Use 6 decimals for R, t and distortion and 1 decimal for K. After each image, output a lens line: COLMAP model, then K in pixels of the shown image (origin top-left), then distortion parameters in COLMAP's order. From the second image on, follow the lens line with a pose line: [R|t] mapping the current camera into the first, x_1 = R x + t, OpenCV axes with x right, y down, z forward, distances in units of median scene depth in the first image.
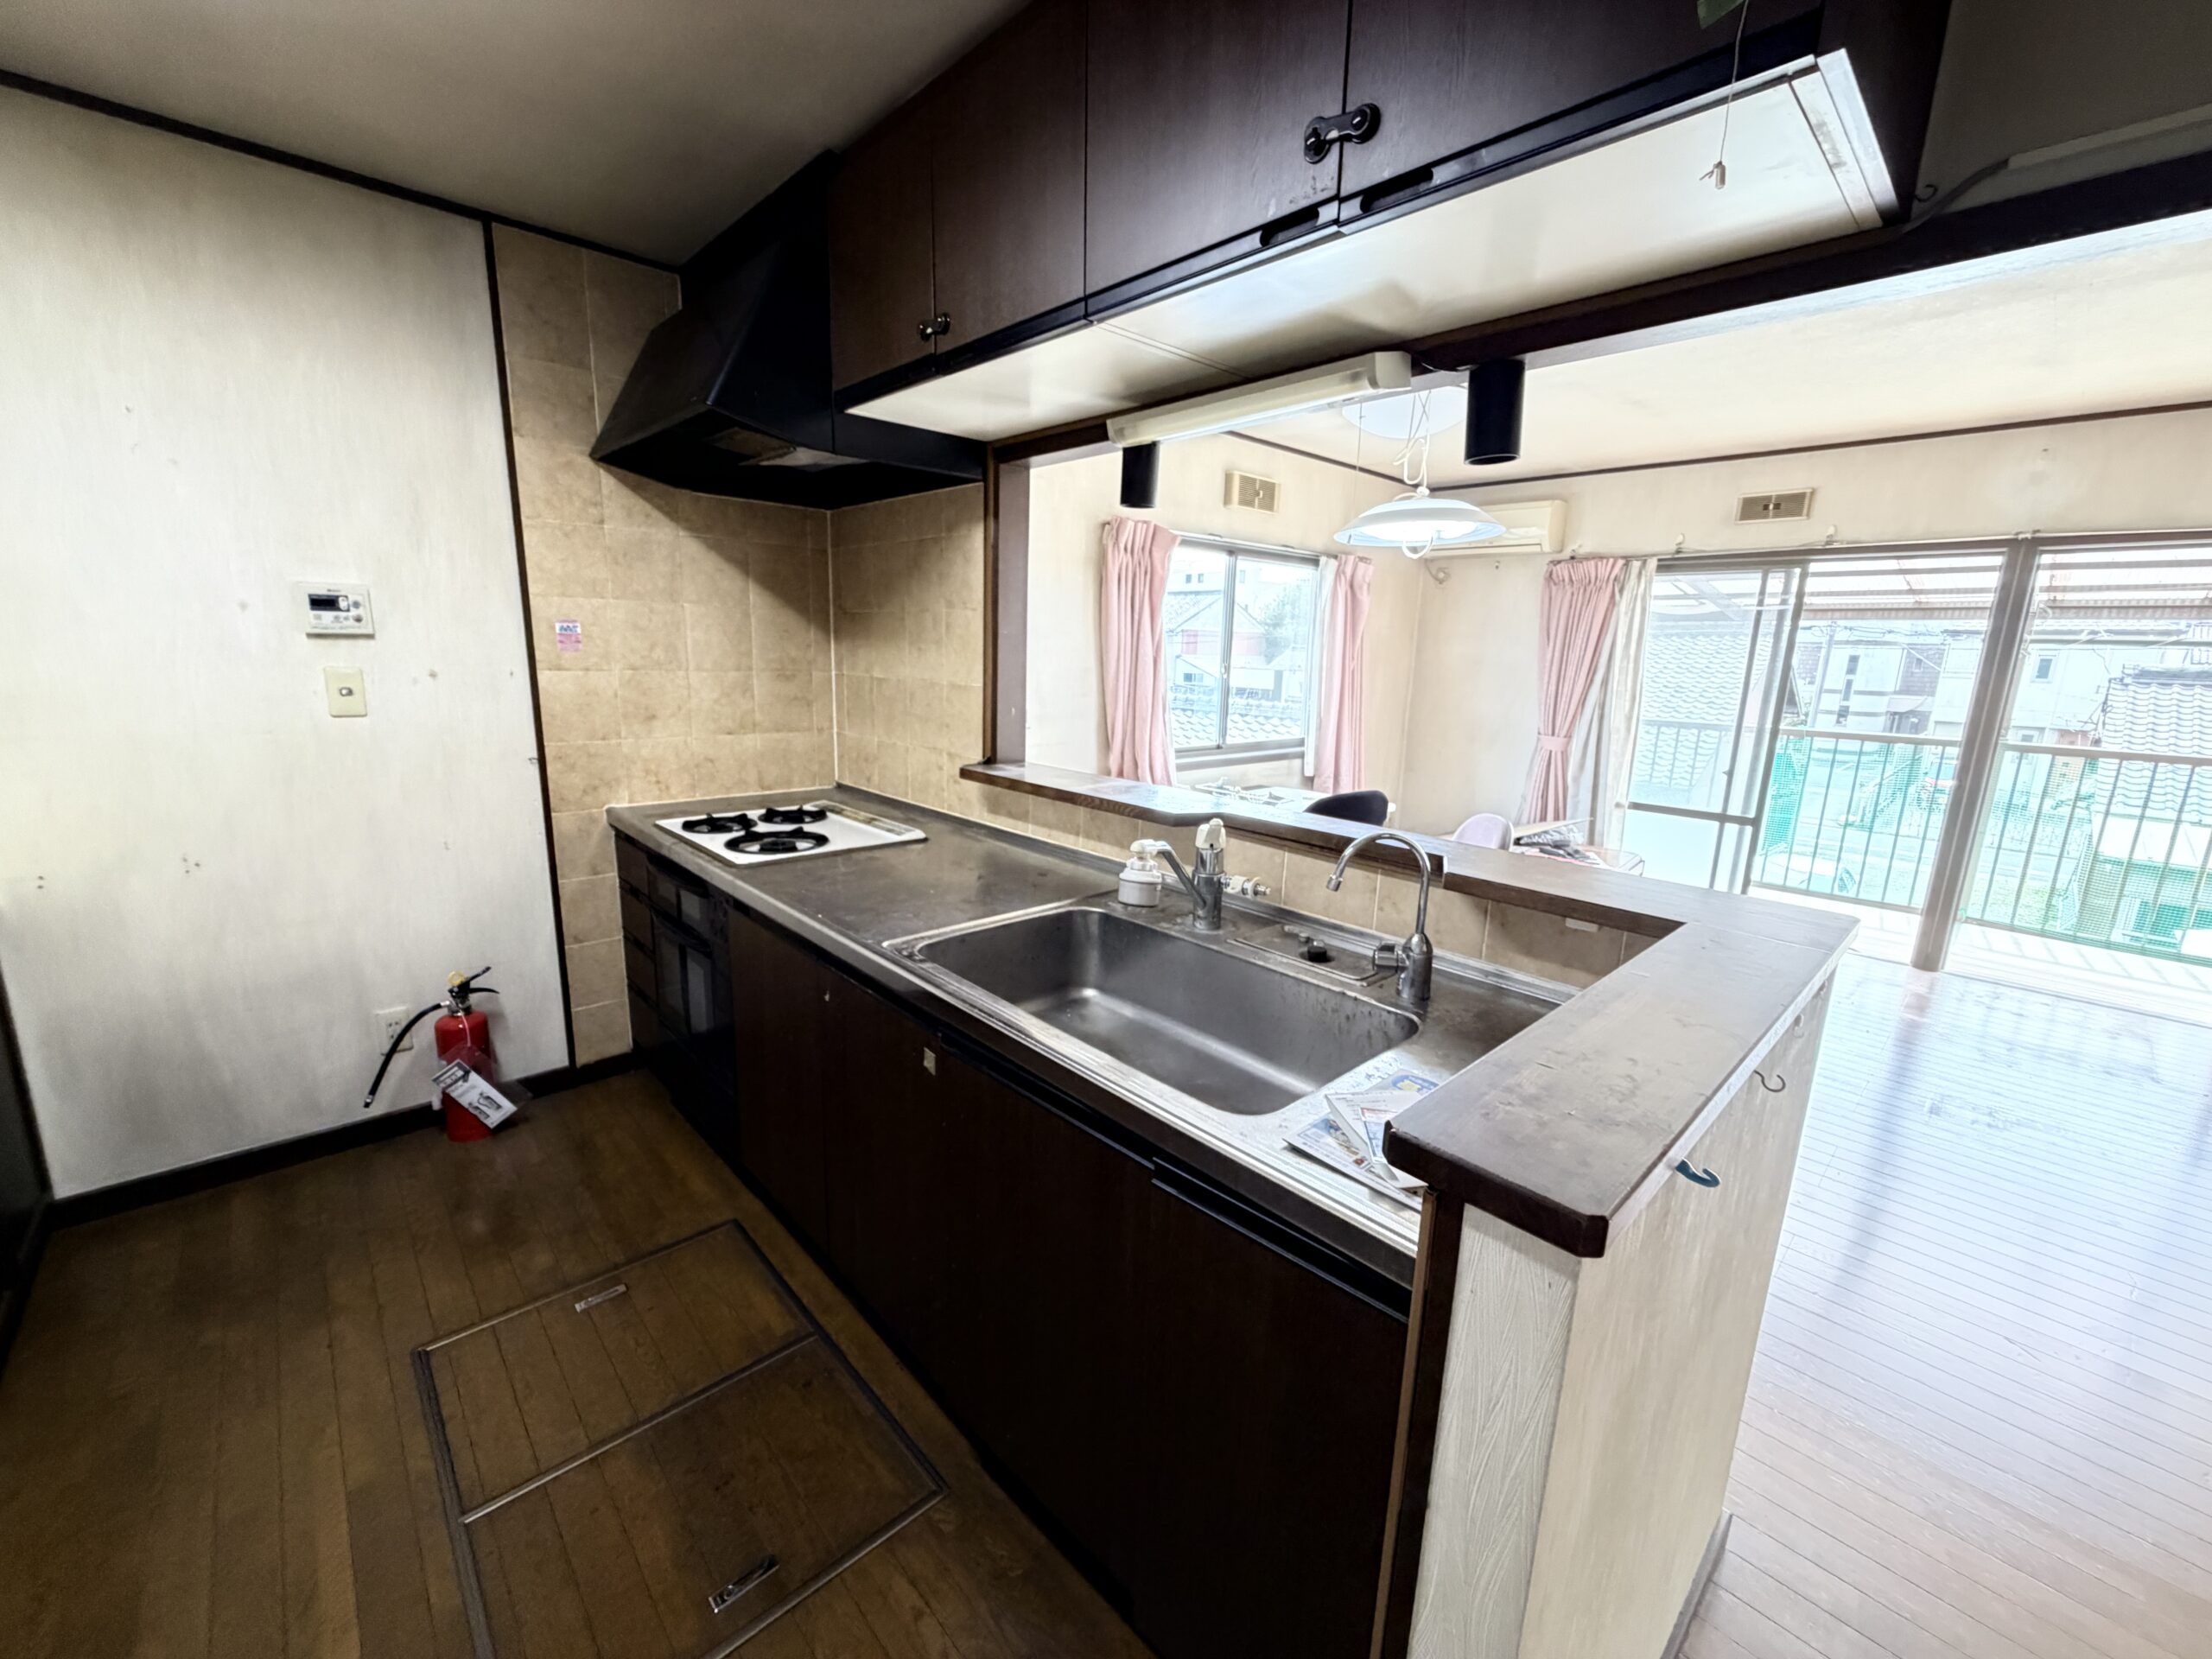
lens RADIAL K [[882.2, 0, 1105.5], [0, 882.2, 830.4], [0, 0, 1]] dist [-0.000892, -0.000230]
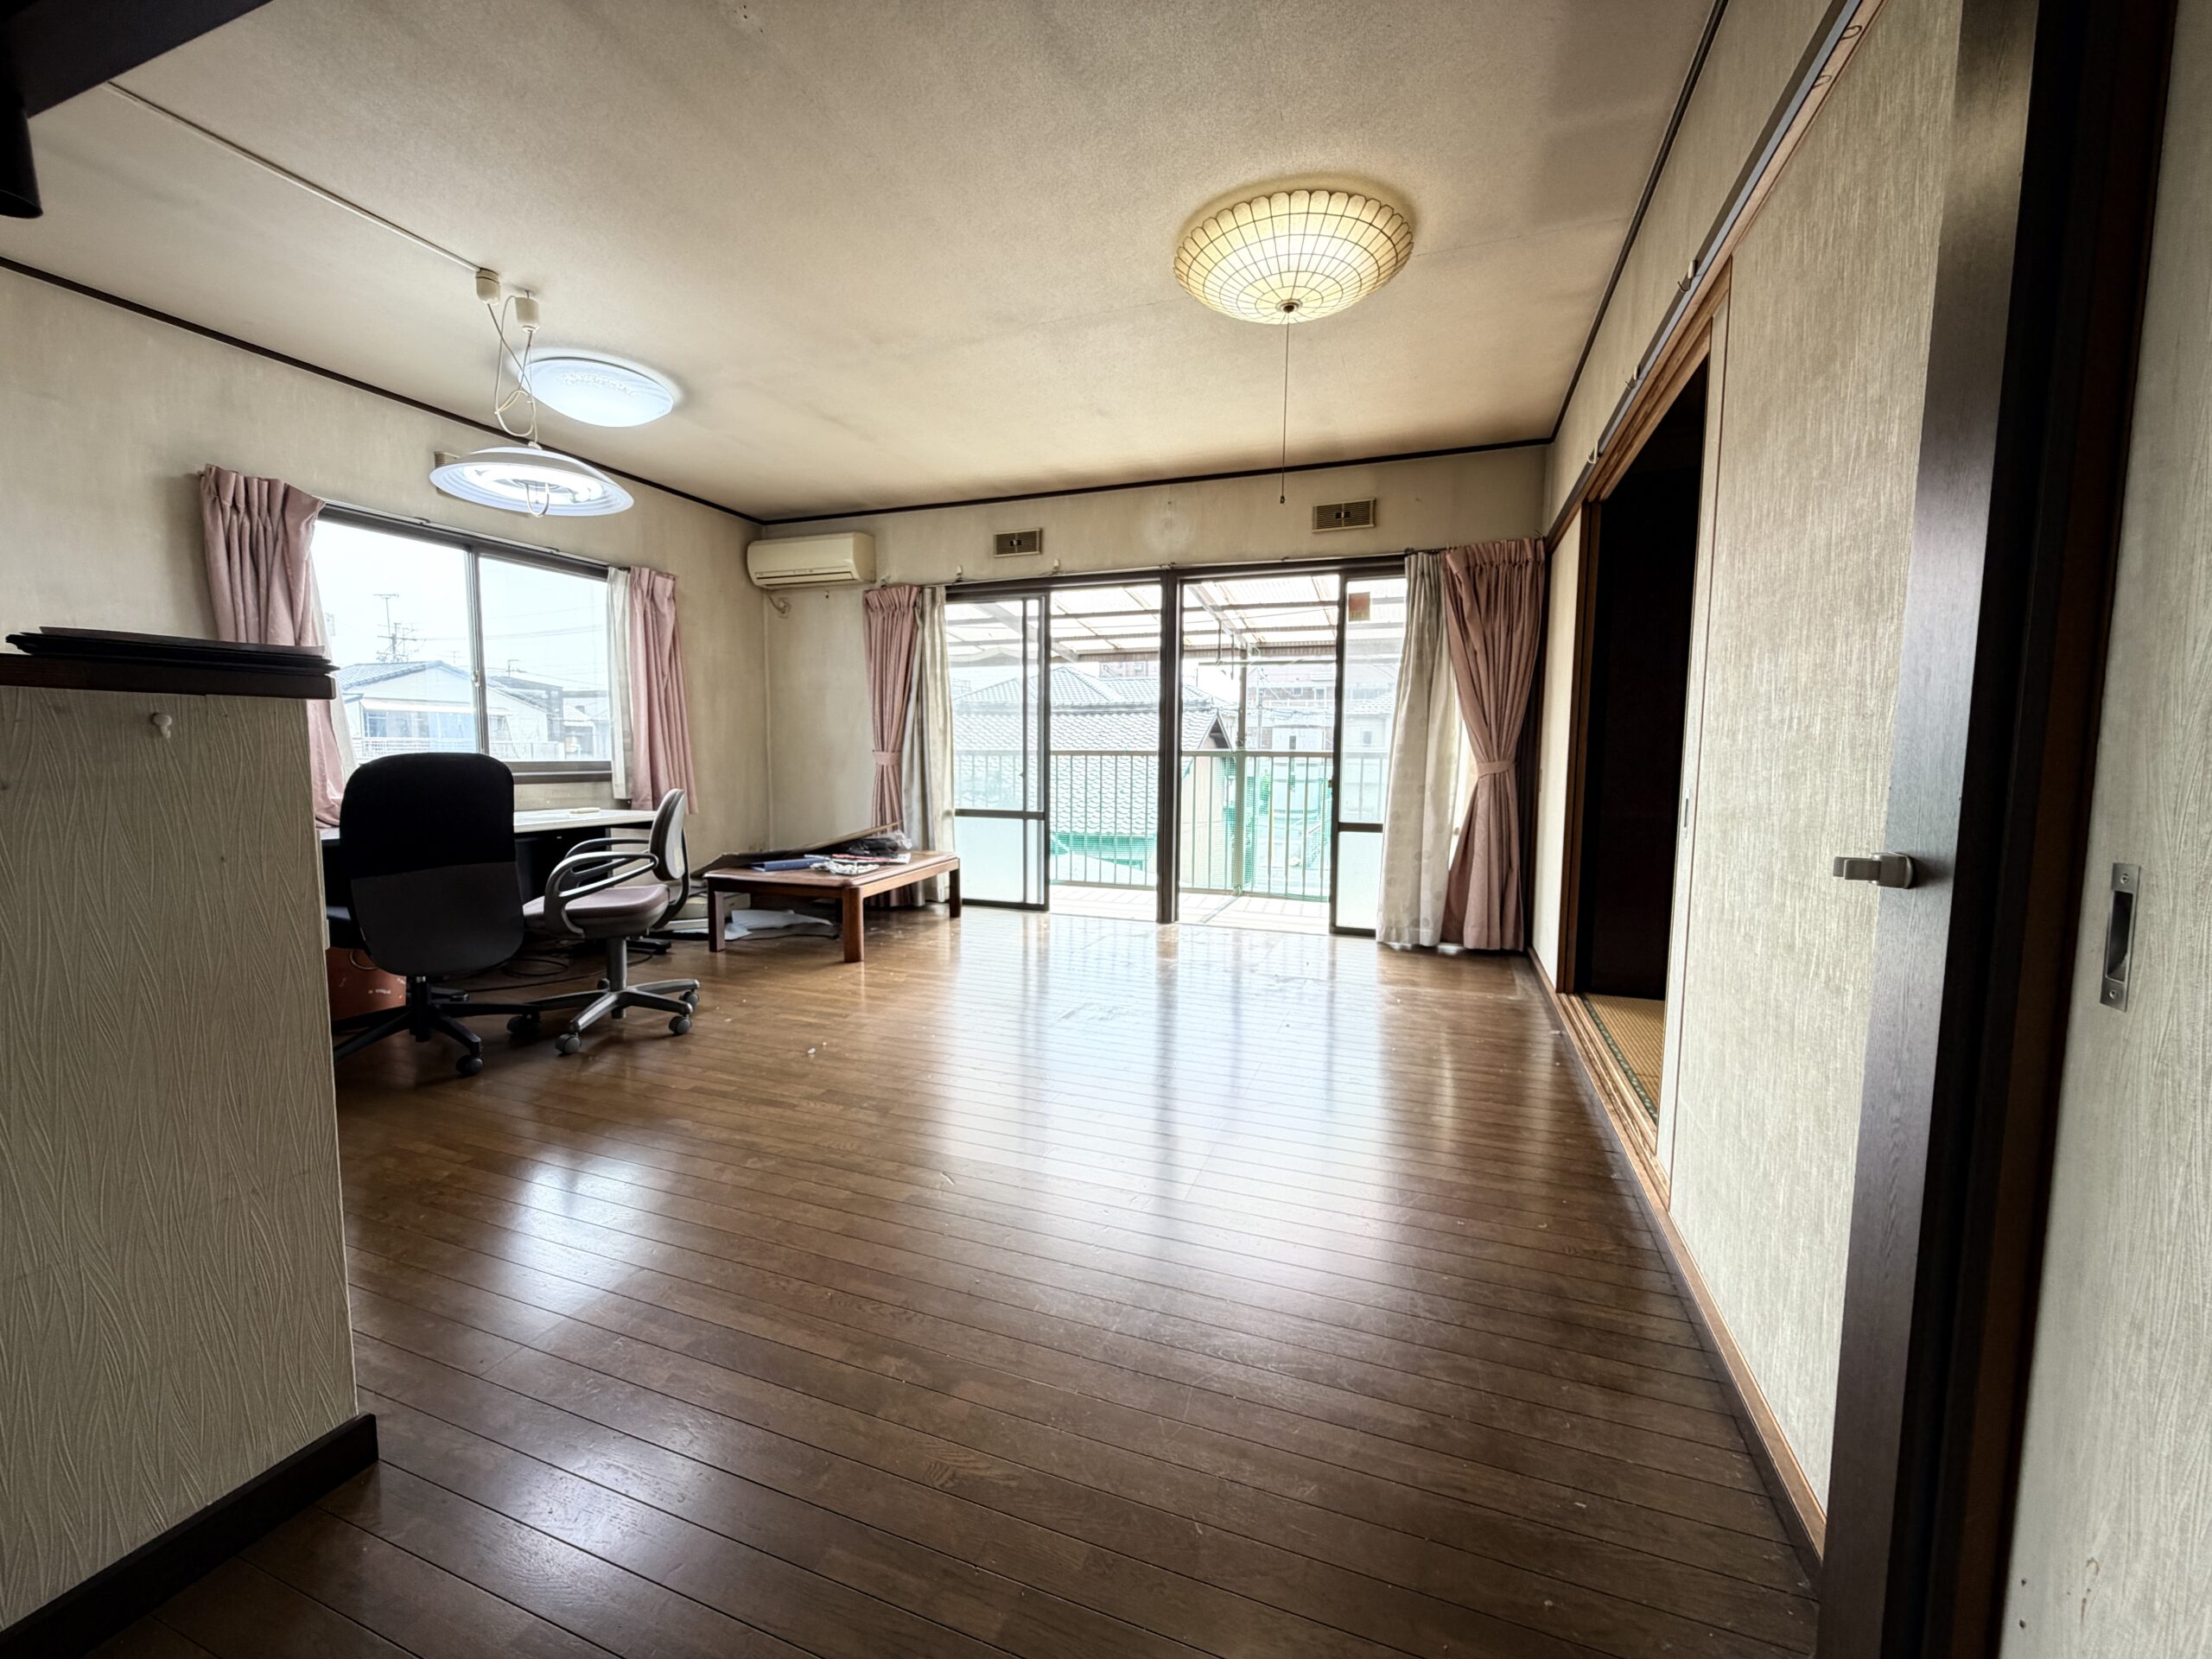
lens RADIAL K [[882.2, 0, 1109.0], [0, 882.2, 826.5], [0, 0, 1]] dist [-0.000892, -0.000230]
pose [[0.892128, -0.059337, 0.447869, 0.287292], [0.108827, 0.990371, -0.085567, 0.104842], [-0.438479, 0.125077, 0.889995, -0.039618]]
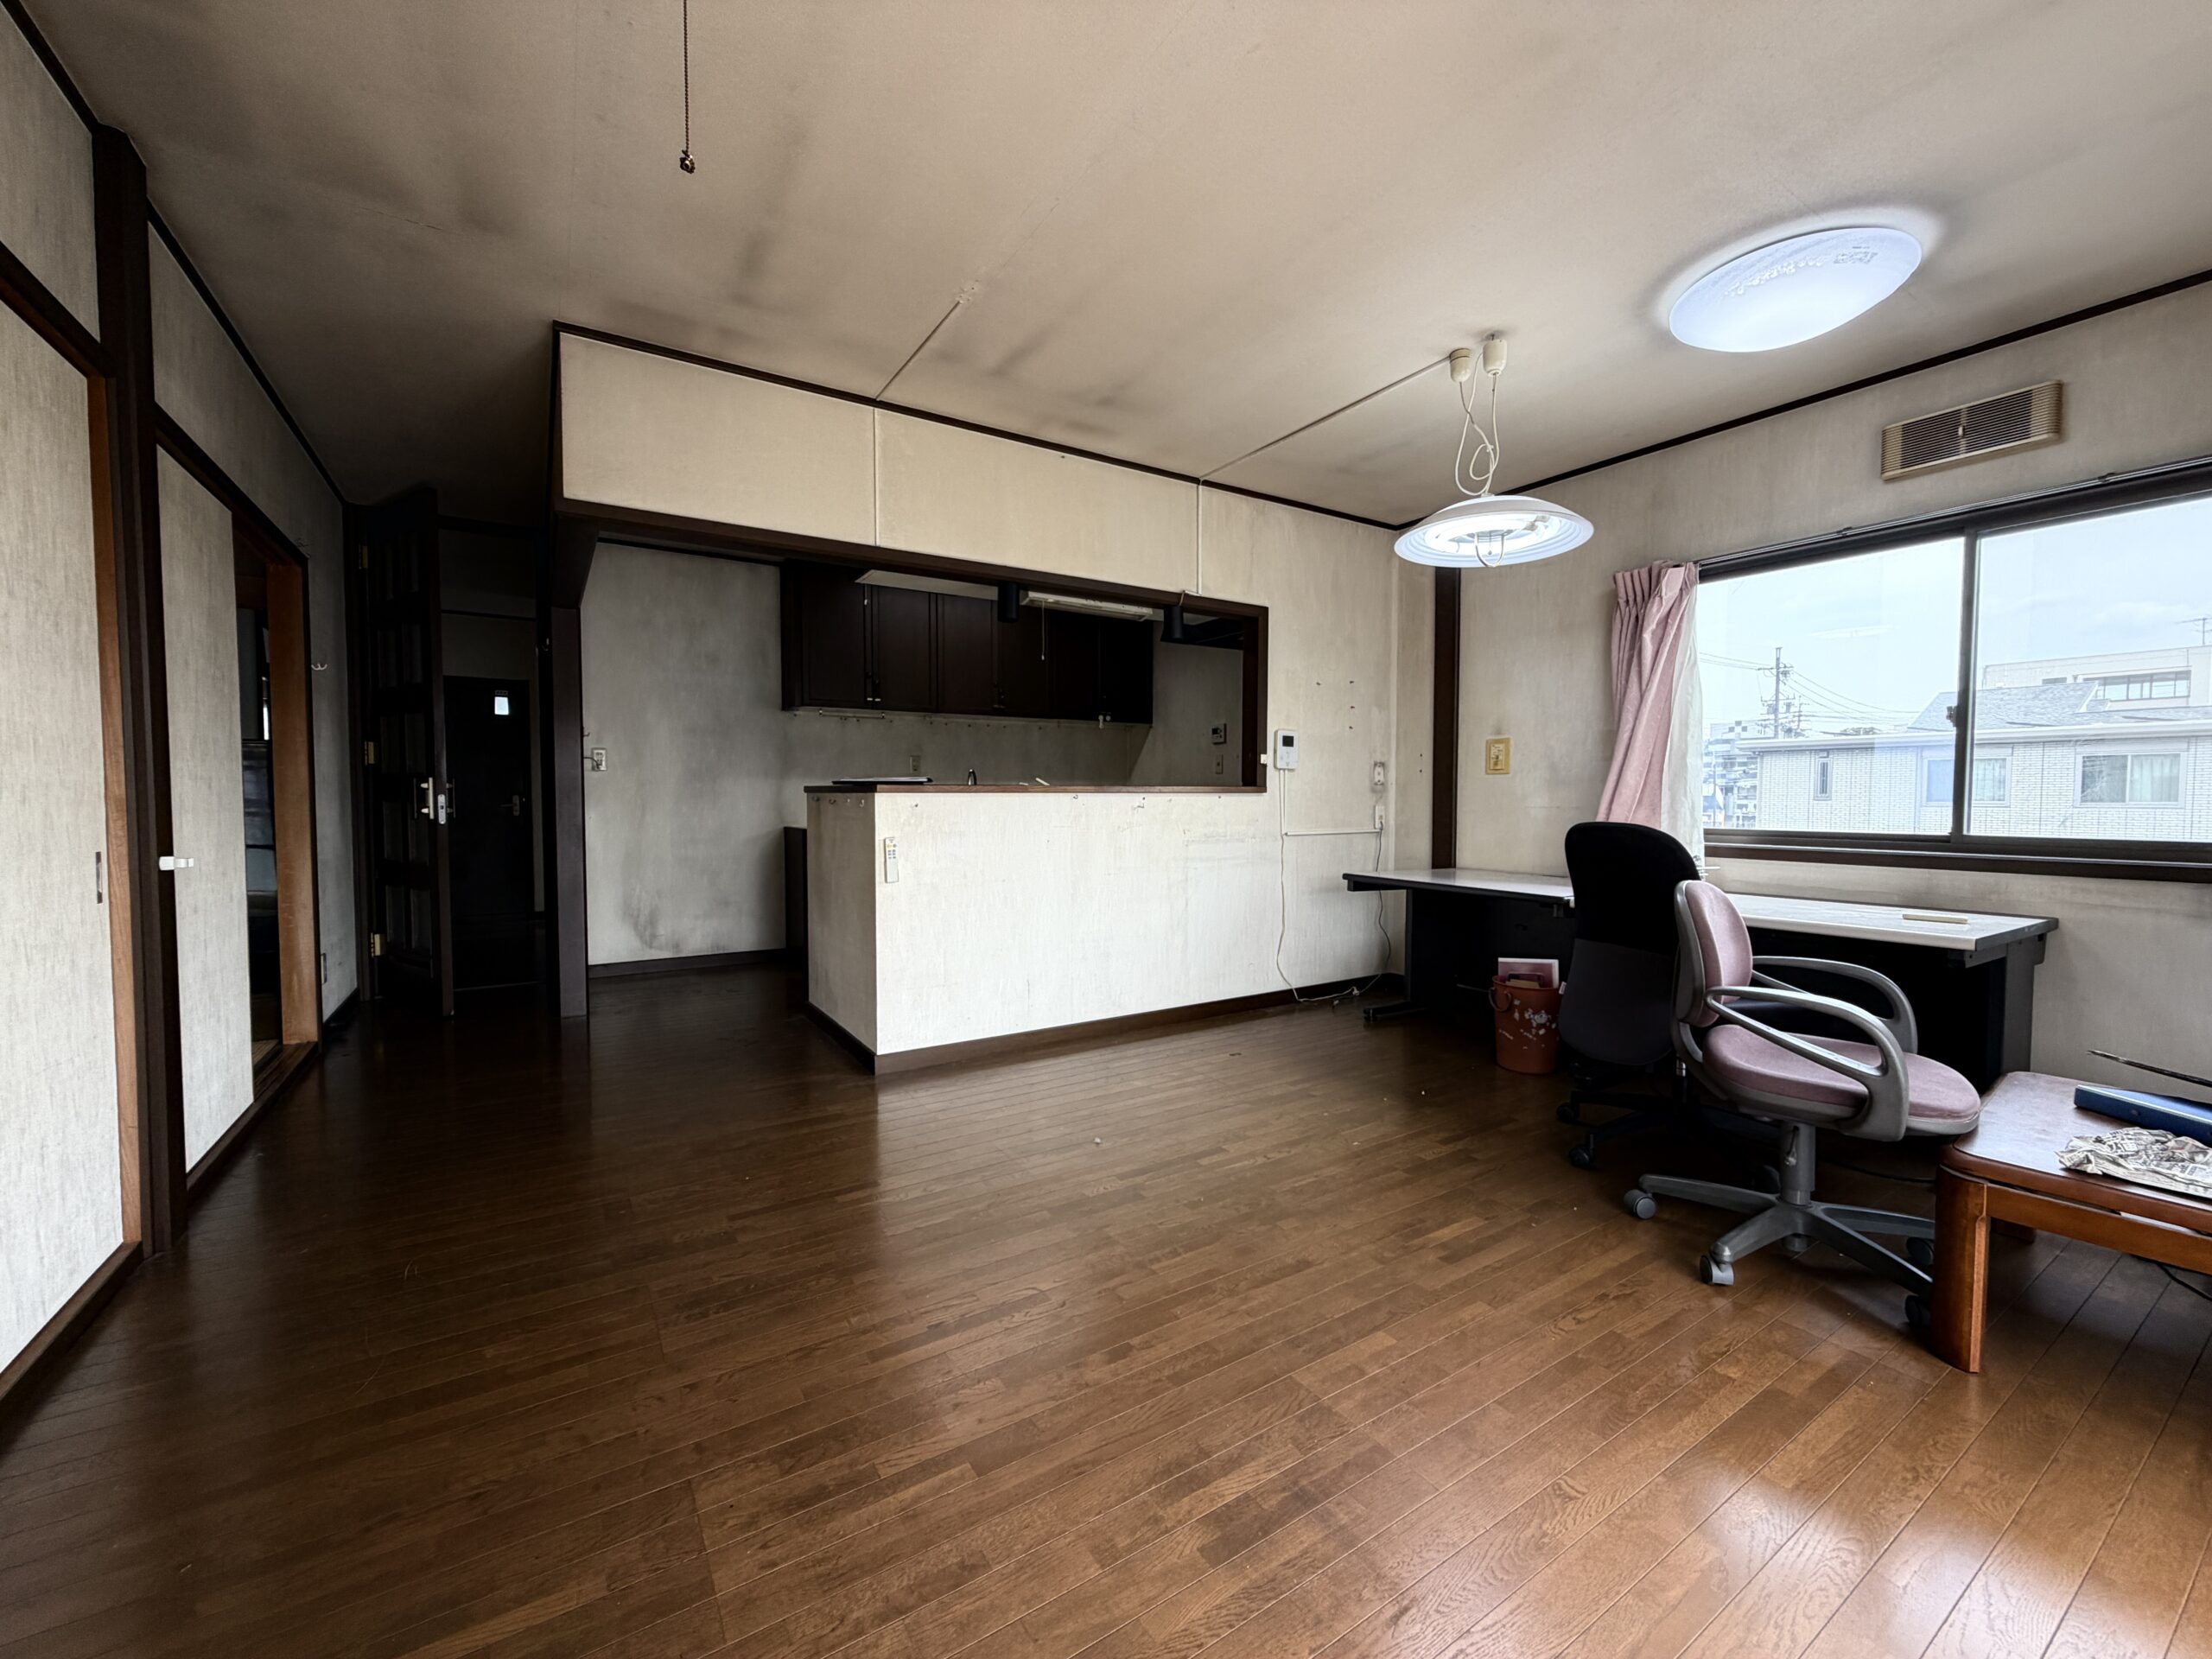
lens RADIAL K [[882.2, 0, 1102.6], [0, 882.2, 830.6], [0, 0, 1]] dist [-0.000892, -0.000230]
pose [[-0.180284, 0.016442, -0.983477, 0.819466], [-0.211892, 0.975736, 0.055155, -0.012380], [0.960520, 0.218334, -0.172426, 0.533921]]
